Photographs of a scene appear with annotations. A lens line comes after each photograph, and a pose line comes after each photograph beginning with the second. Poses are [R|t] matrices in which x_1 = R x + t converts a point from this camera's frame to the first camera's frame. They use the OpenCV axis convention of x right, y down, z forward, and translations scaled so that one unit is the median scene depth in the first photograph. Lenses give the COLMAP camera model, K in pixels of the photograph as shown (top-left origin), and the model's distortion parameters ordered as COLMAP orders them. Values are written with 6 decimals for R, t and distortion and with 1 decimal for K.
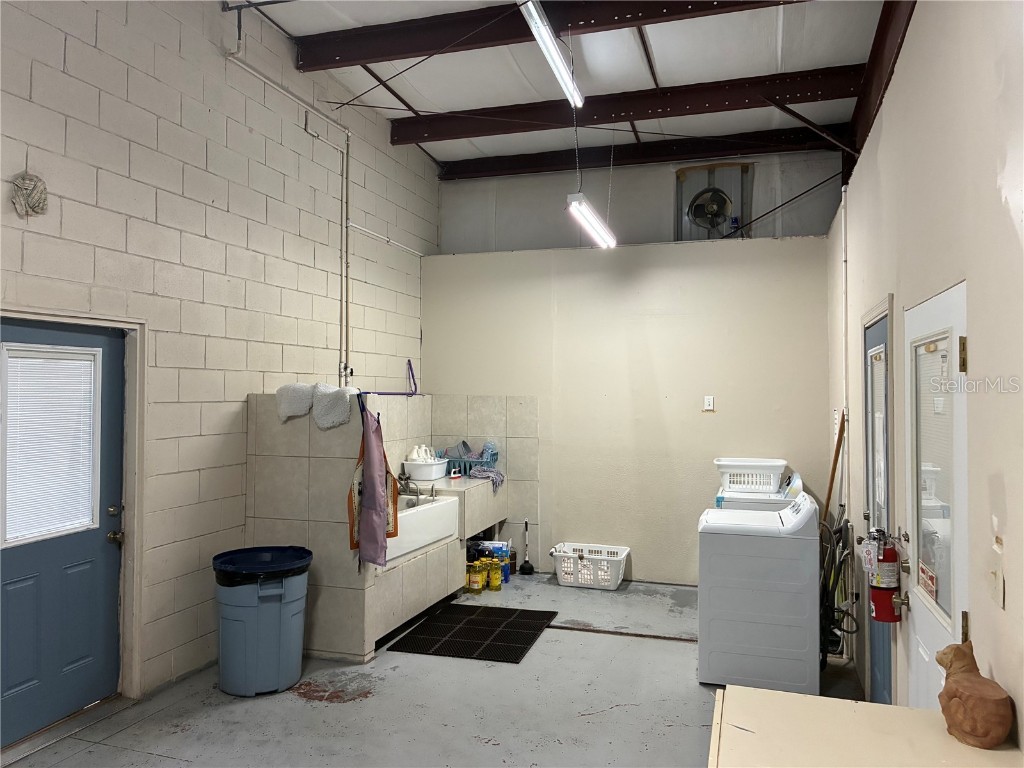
lens RADIAL K [[771.7, 0, 511.5], [0, 771.7, 382.3], [0, 0, 1]] dist [0.015357, -0.000486]
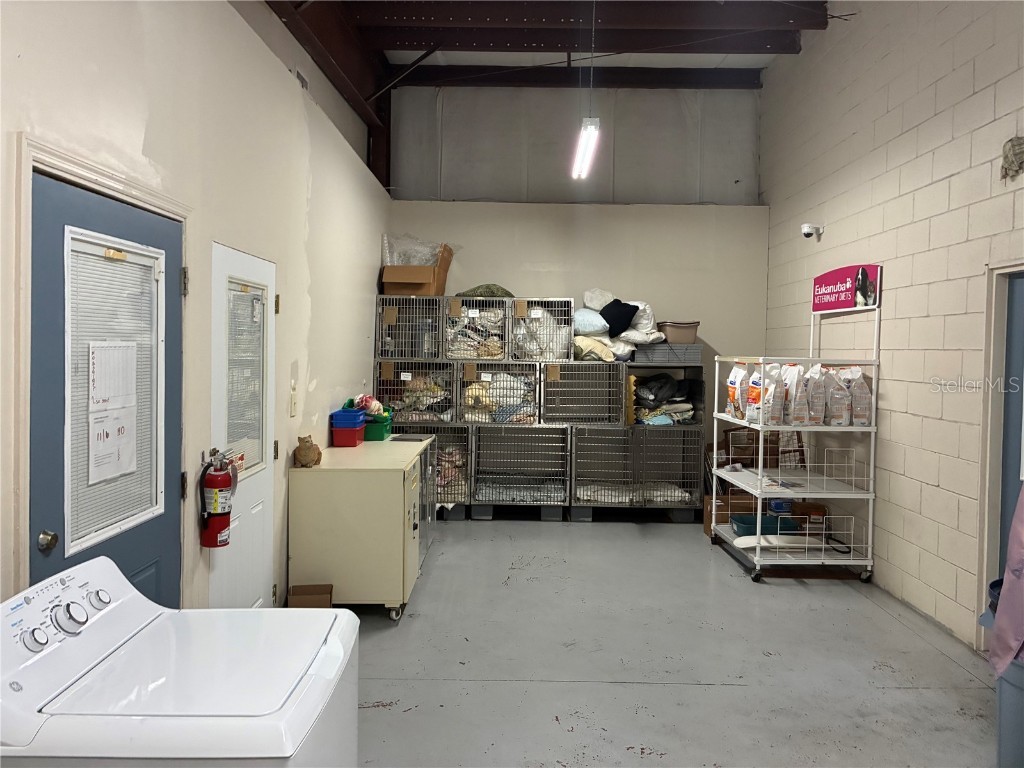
lens RADIAL K [[771.7, 0, 512.0], [0, 771.7, 380.9], [0, 0, 1]] dist [0.015357, -0.000486]
pose [[-0.954044, -0.006451, -0.299597, 0.352553], [-0.016132, 0.999424, 0.029851, 0.048885], [0.299232, 0.033312, -0.953599, 1.734474]]
